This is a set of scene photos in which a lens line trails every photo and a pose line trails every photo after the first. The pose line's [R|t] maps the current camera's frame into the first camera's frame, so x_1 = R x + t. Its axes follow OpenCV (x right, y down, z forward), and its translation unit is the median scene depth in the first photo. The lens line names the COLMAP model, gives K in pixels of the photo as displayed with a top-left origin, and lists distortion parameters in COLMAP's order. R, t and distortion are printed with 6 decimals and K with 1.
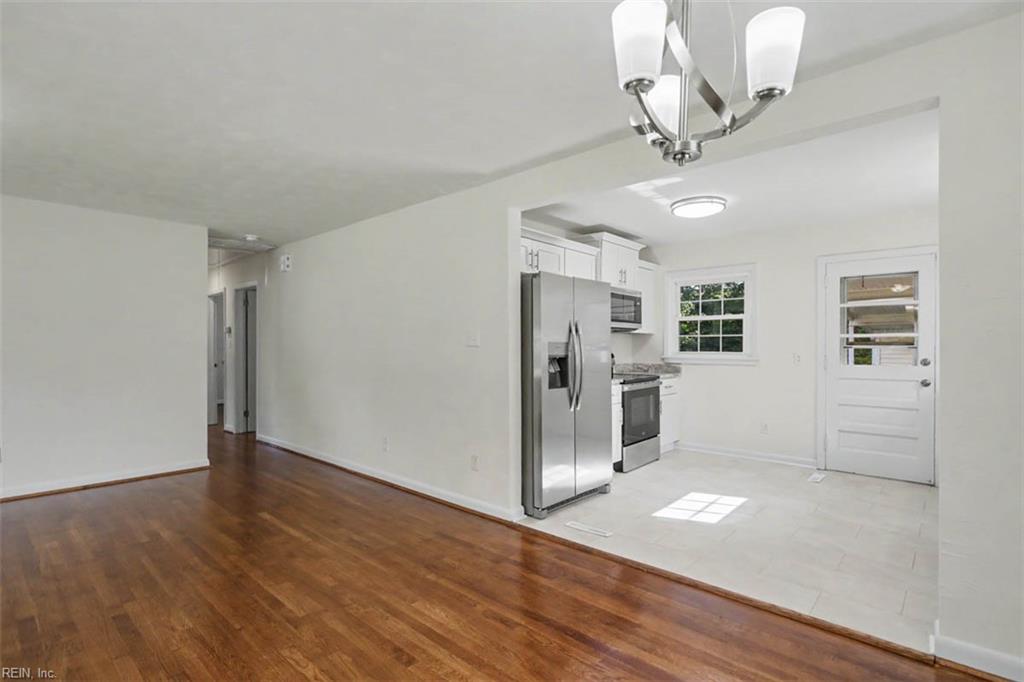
lens RADIAL K [[485.7, 0, 505.5], [0, 485.7, 345.9], [0, 0, 1]] dist [-0.000031, 0.000212]
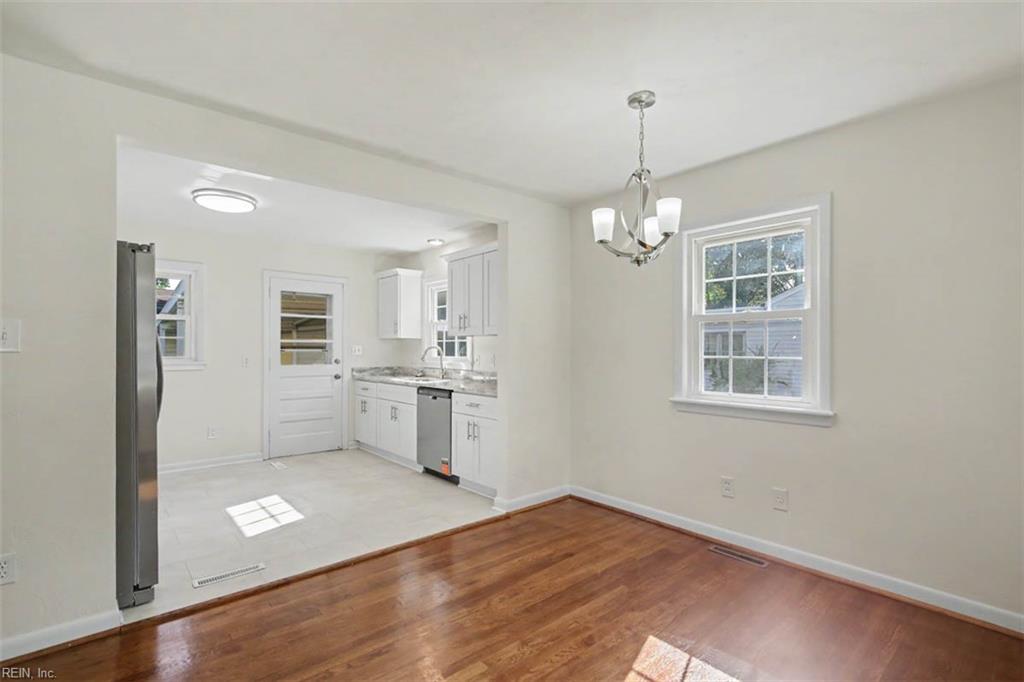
lens RADIAL K [[485.7, 0, 530.5], [0, 485.7, 348.8], [0, 0, 1]] dist [-0.000031, 0.000212]
pose [[0.098204, -0.000525, 0.995166, -0.410359], [-0.002749, 0.999996, 0.000799, -0.004246], [-0.995163, -0.002814, 0.098202, 0.287677]]
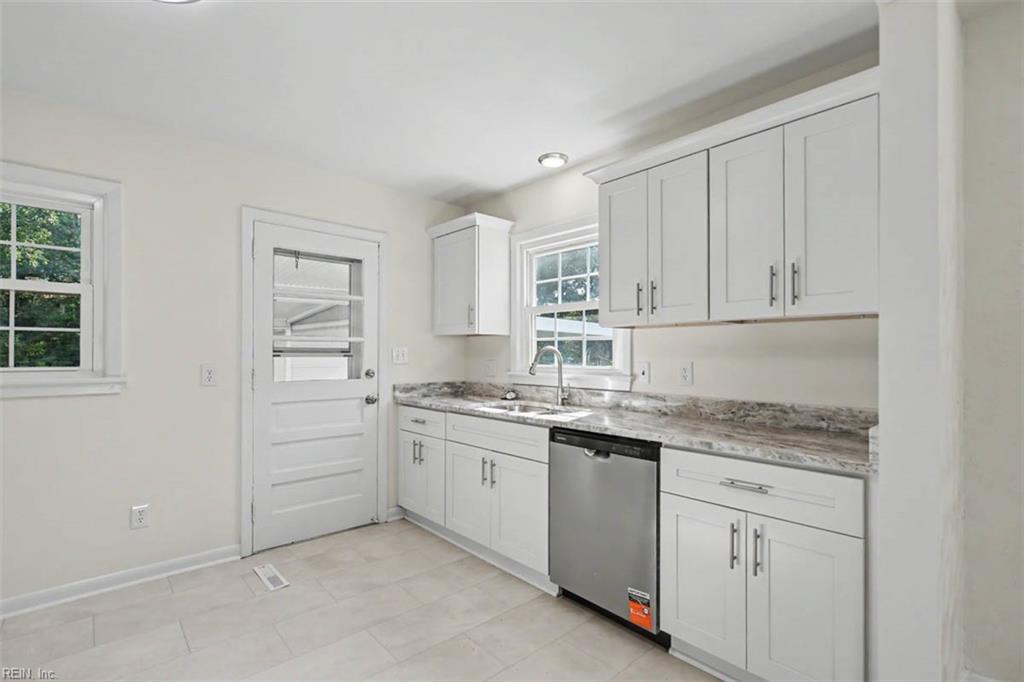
lens RADIAL K [[485.7, 0, 527.2], [0, 485.7, 351.9], [0, 0, 1]] dist [-0.000031, 0.000212]
pose [[0.082929, 0.003596, 0.996549, 0.073312], [-0.001202, 0.999993, -0.003508, -0.000264], [-0.996555, -0.000907, 0.082933, 0.607578]]
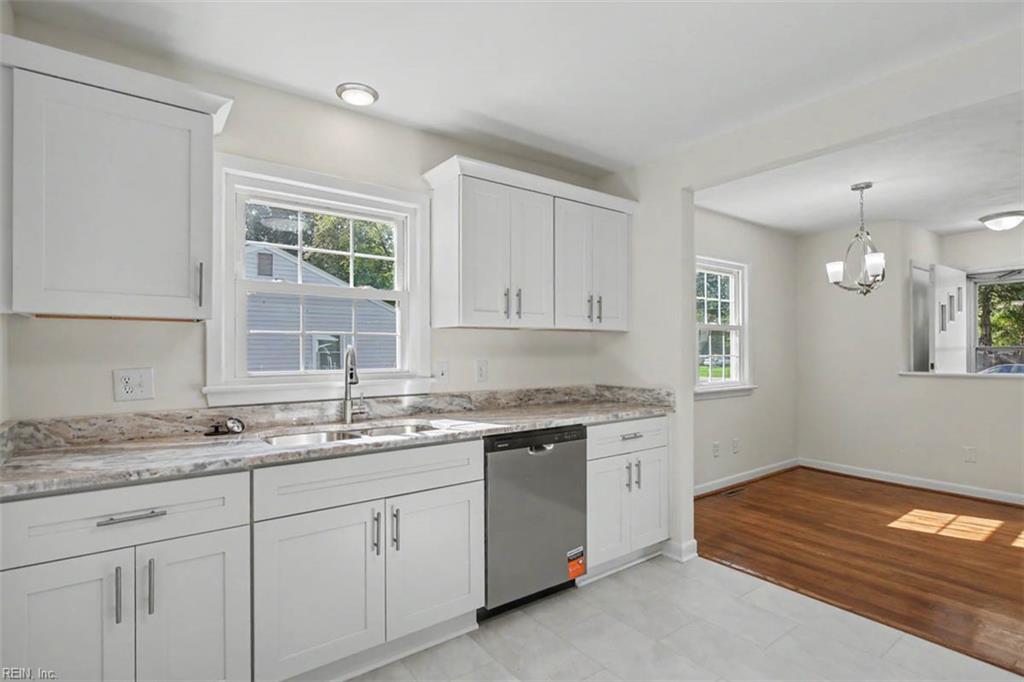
lens RADIAL K [[485.7, 0, 513.0], [0, 485.7, 351.4], [0, 0, 1]] dist [-0.000031, 0.000212]
pose [[-0.980273, -0.000440, 0.197646, 0.473377], [-0.000012, 0.999998, 0.002166, -0.004275], [-0.197646, 0.002121, -0.980271, 1.069027]]
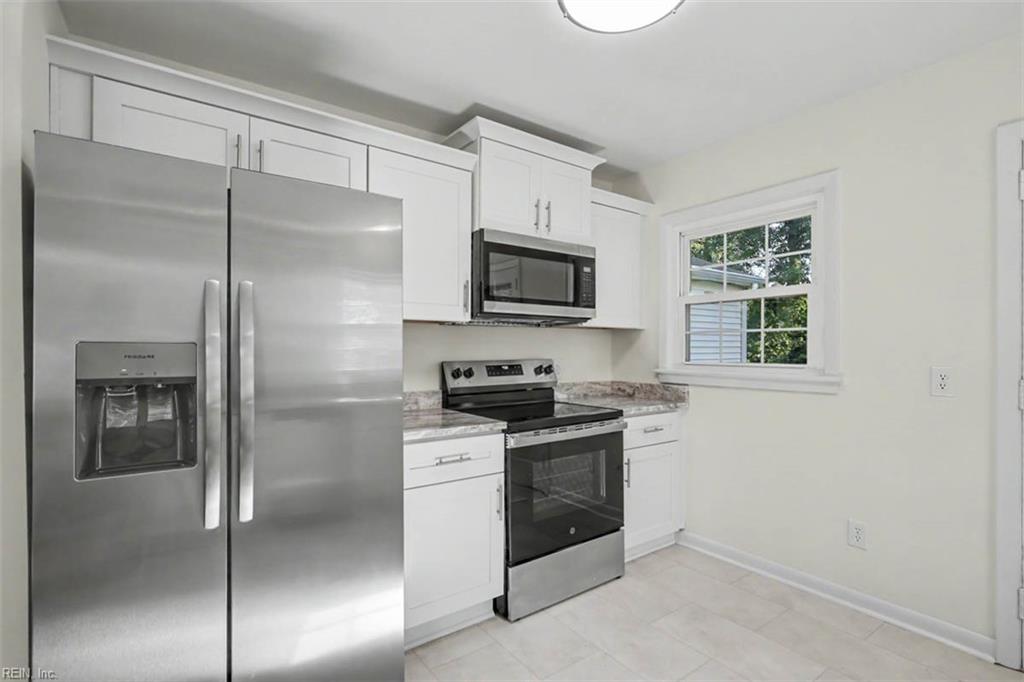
lens RADIAL K [[485.7, 0, 507.5], [0, 485.7, 349.3], [0, 0, 1]] dist [-0.000031, 0.000212]
pose [[0.978686, 0.000956, -0.205358, 0.337555], [-0.000752, 0.999999, 0.001070, -0.002619], [0.205359, -0.000893, 0.978686, 0.538465]]
